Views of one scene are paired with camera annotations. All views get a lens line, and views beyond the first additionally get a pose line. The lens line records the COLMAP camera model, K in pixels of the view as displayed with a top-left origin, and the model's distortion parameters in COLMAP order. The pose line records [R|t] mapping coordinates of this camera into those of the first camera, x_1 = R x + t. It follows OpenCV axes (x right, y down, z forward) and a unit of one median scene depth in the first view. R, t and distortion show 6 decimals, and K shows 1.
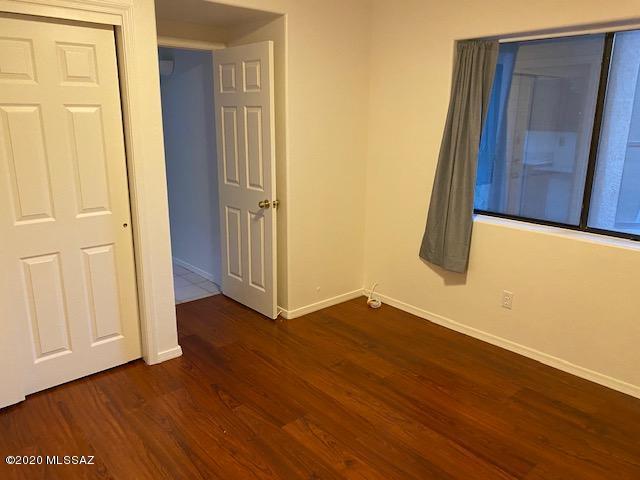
lens RADIAL K [[489.2, 0, 320.0], [0, 489.2, 240.0], [0, 0, 1]] dist [0.014972, -0.008757]
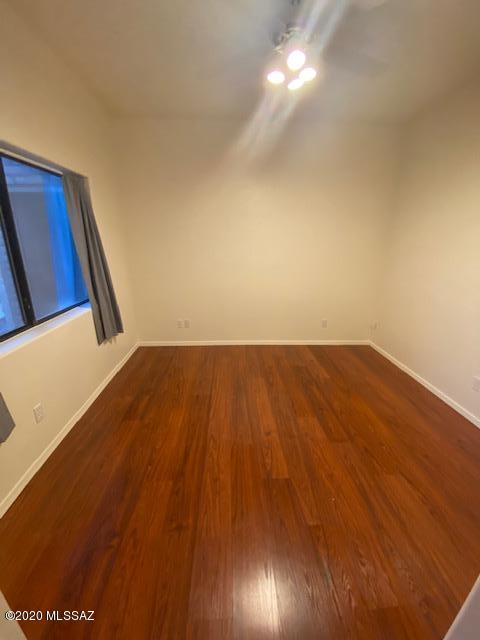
lens RADIAL K [[258.6, 0, 240.0], [0, 258.6, 320.0], [0, 0, 1]] dist [-0.000557, -0.000073]
pose [[-0.775172, -0.207639, 0.596653, -0.272208], [0.138552, 0.865574, 0.481232, -0.298828], [-0.616370, 0.455705, -0.642200, 1.205834]]
